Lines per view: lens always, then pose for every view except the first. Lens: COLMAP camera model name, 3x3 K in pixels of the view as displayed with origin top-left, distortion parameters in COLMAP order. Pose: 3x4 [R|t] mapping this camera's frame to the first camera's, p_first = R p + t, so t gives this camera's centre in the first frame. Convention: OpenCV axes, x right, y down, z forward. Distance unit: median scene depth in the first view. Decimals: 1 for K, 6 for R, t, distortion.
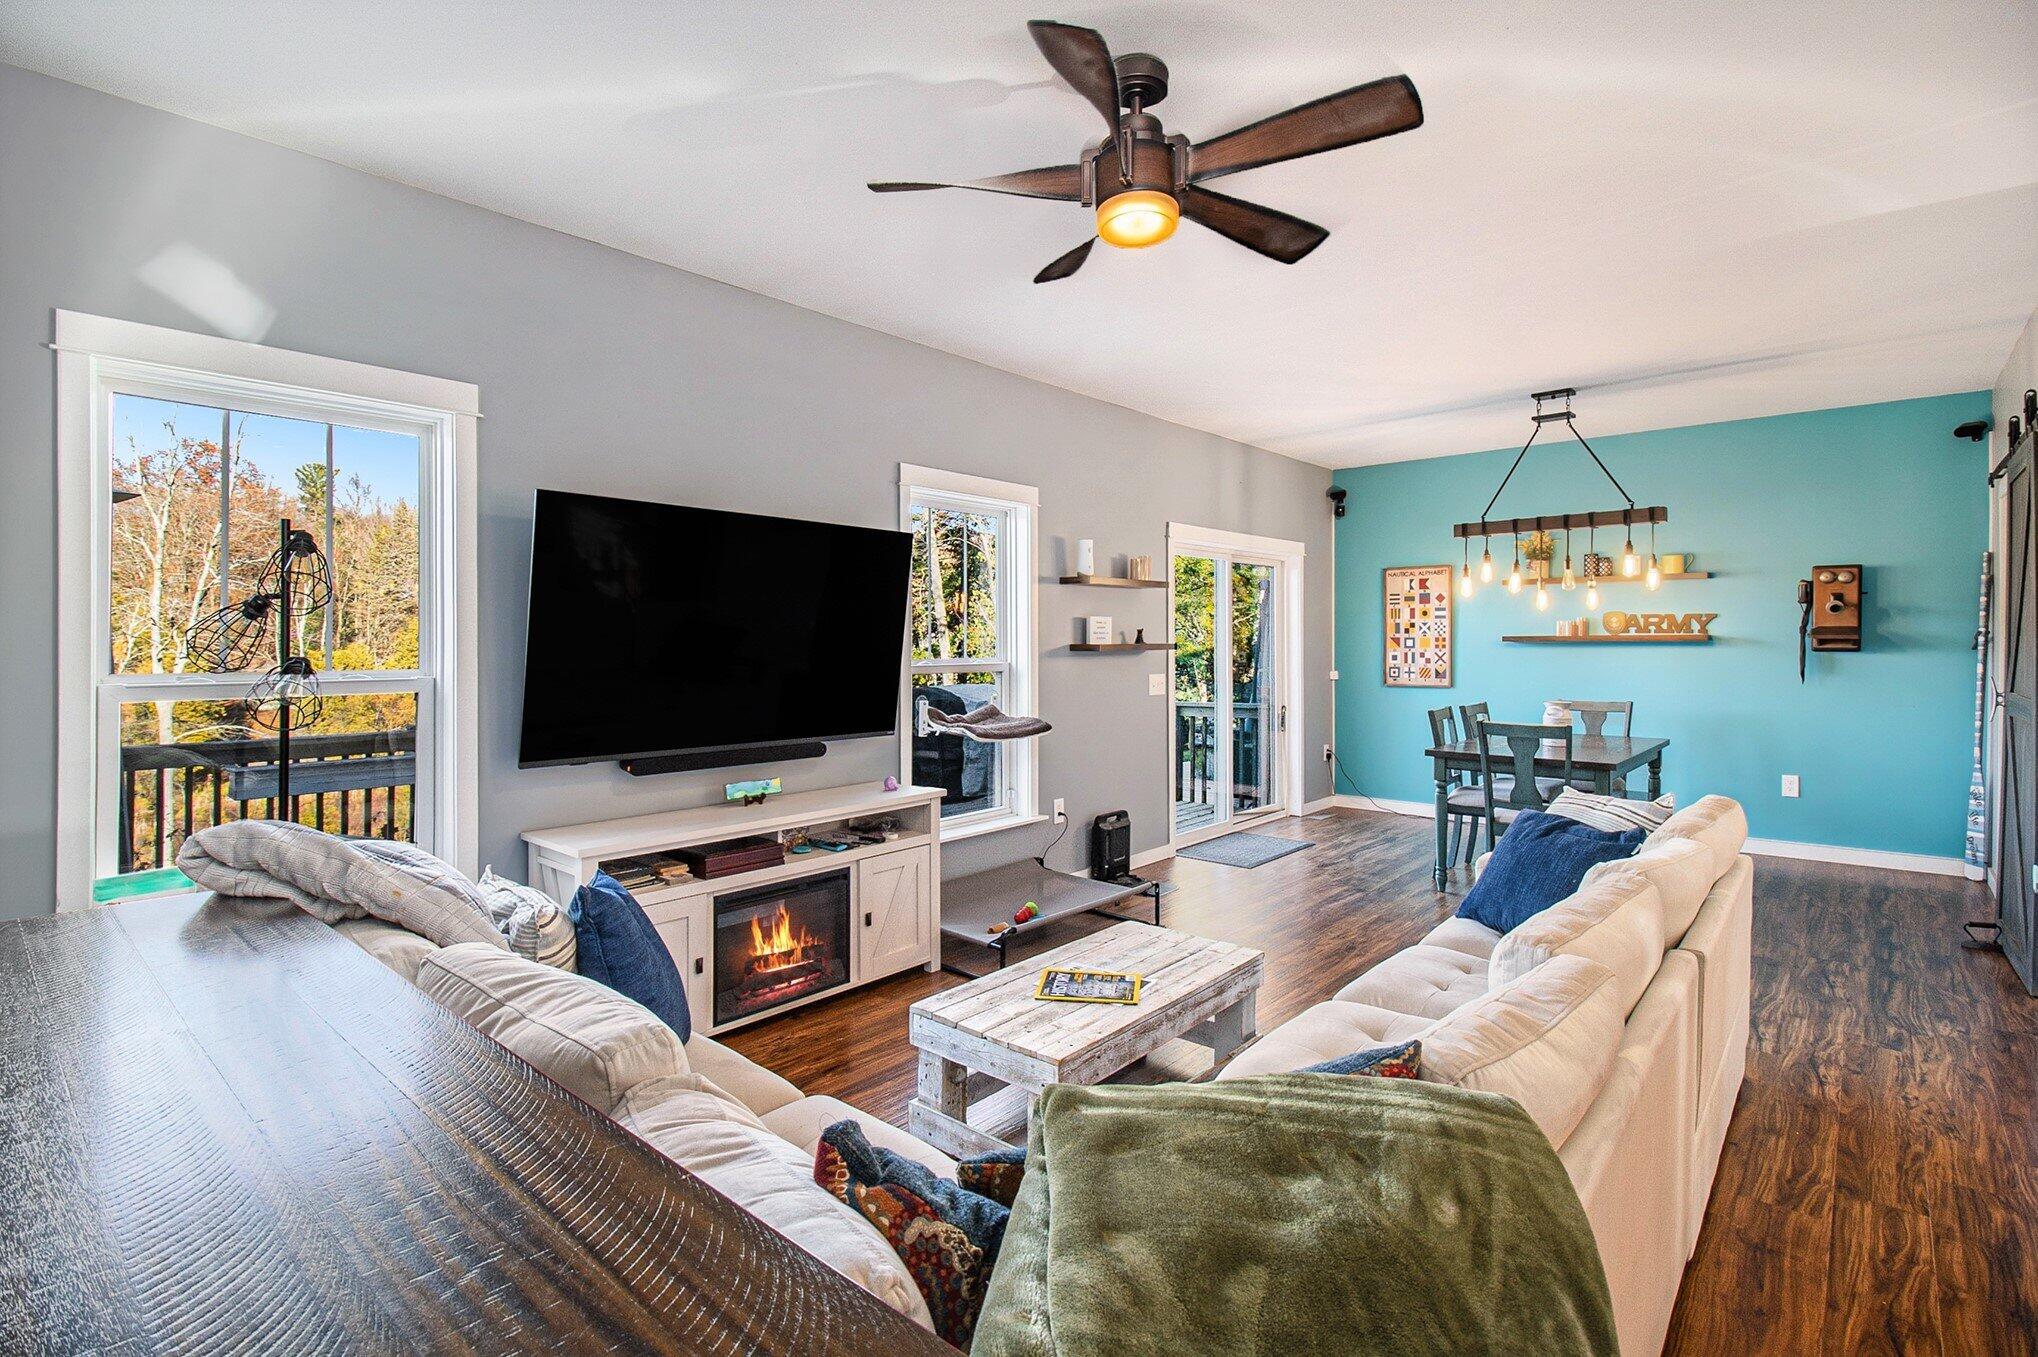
lens RADIAL K [[961.7, 0, 1013.8], [0, 961.7, 639.4], [0, 0, 1]] dist [-0.001198, -0.000341]
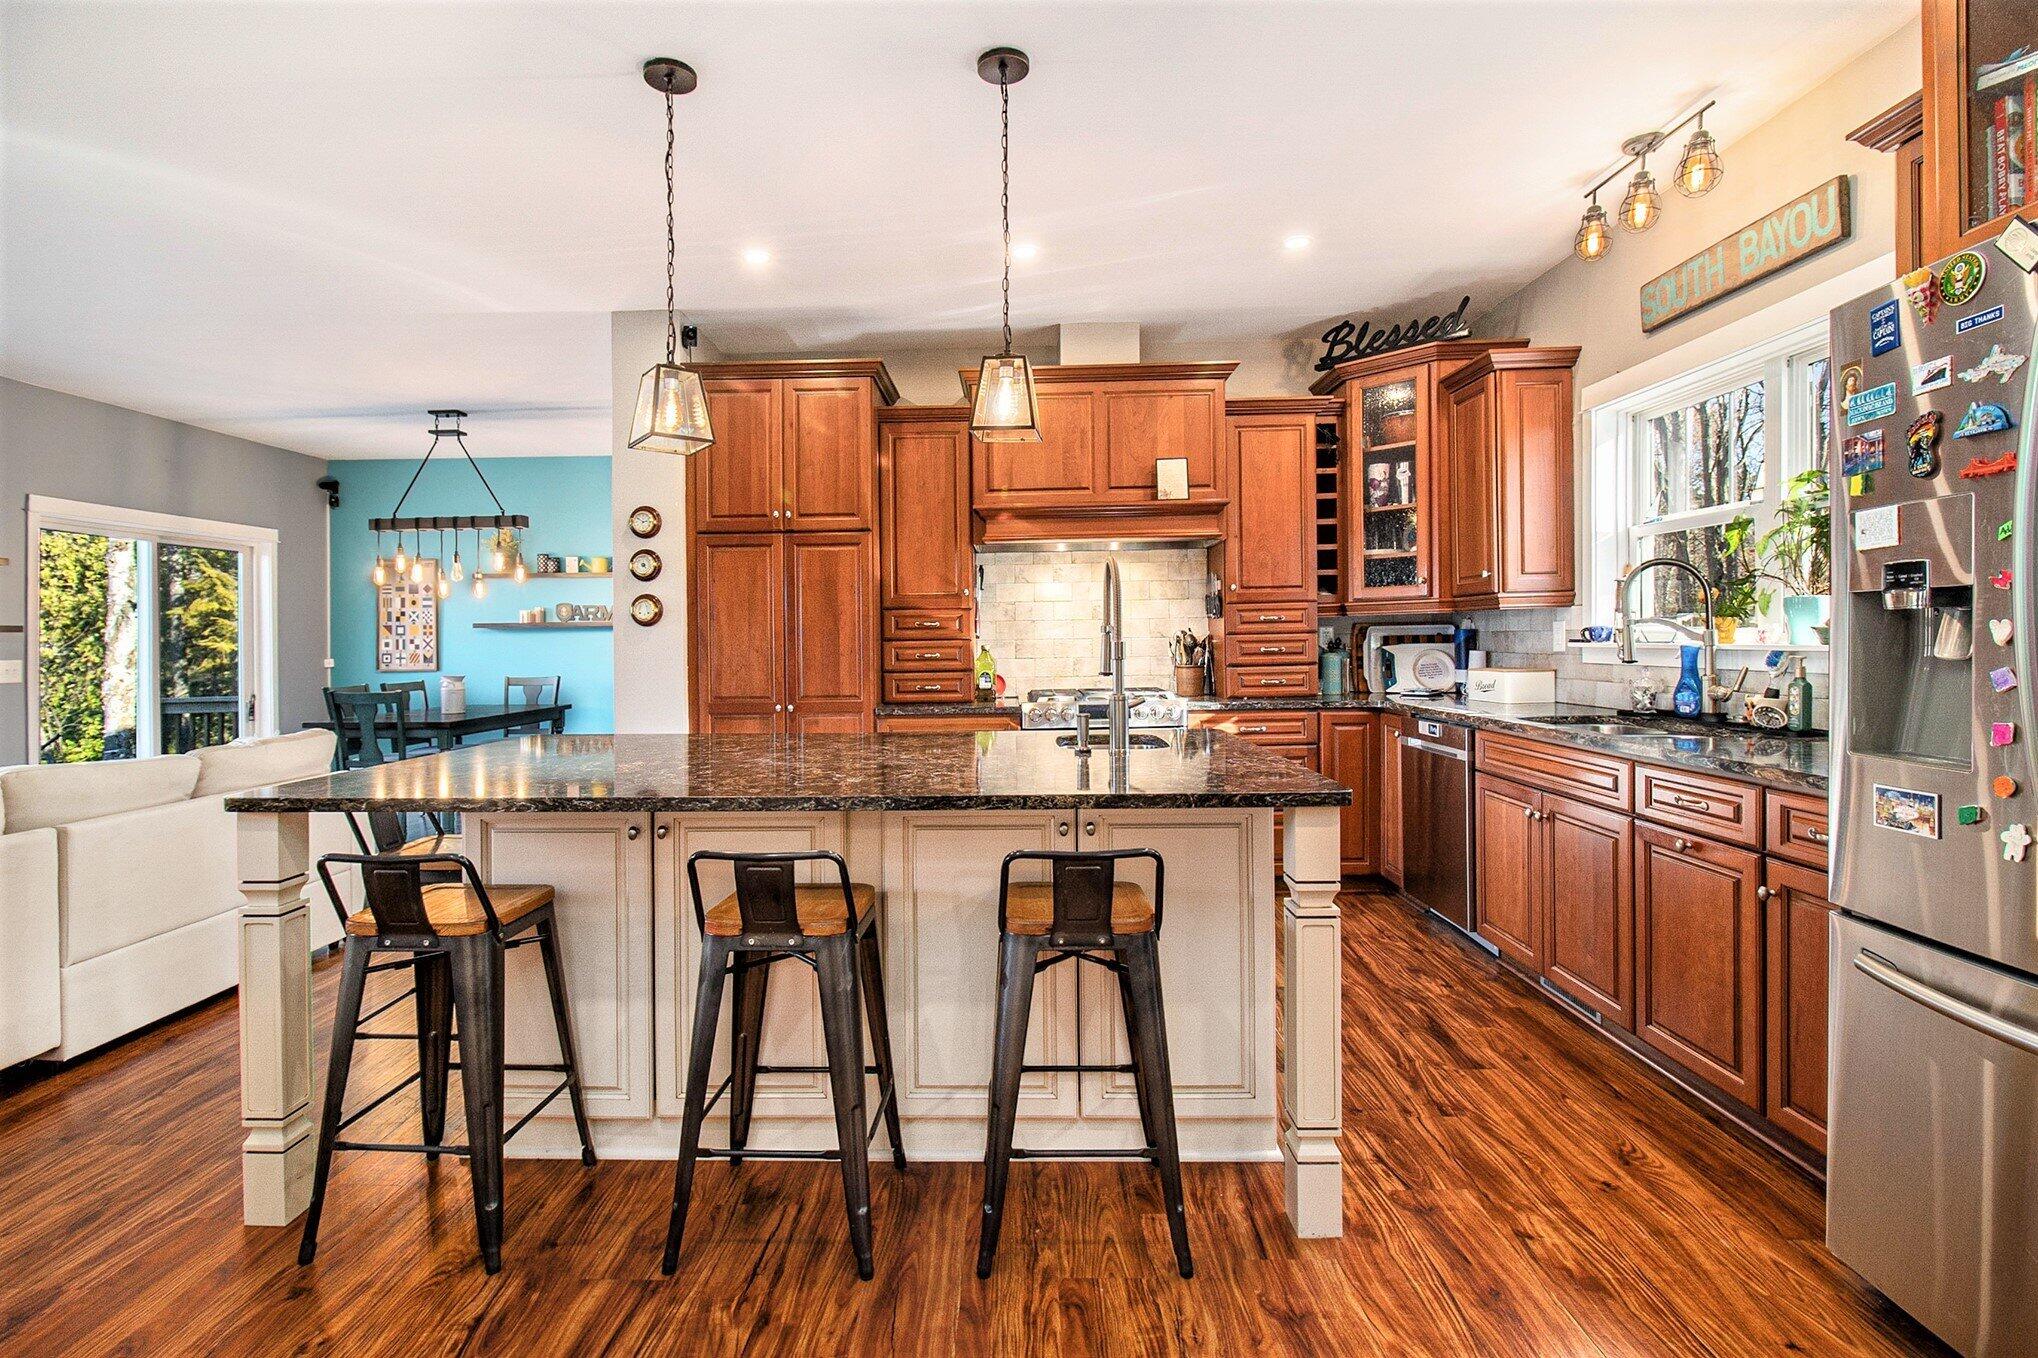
lens RADIAL K [[961.7, 0, 1013.8], [0, 961.7, 639.9], [0, 0, 1]] dist [-0.001198, -0.000341]
pose [[0.766311, -0.002676, 0.642464, 0.255144], [0.006032, 0.999977, -0.003029, 0.022033], [-0.642441, 0.006197, 0.766310, -0.257826]]
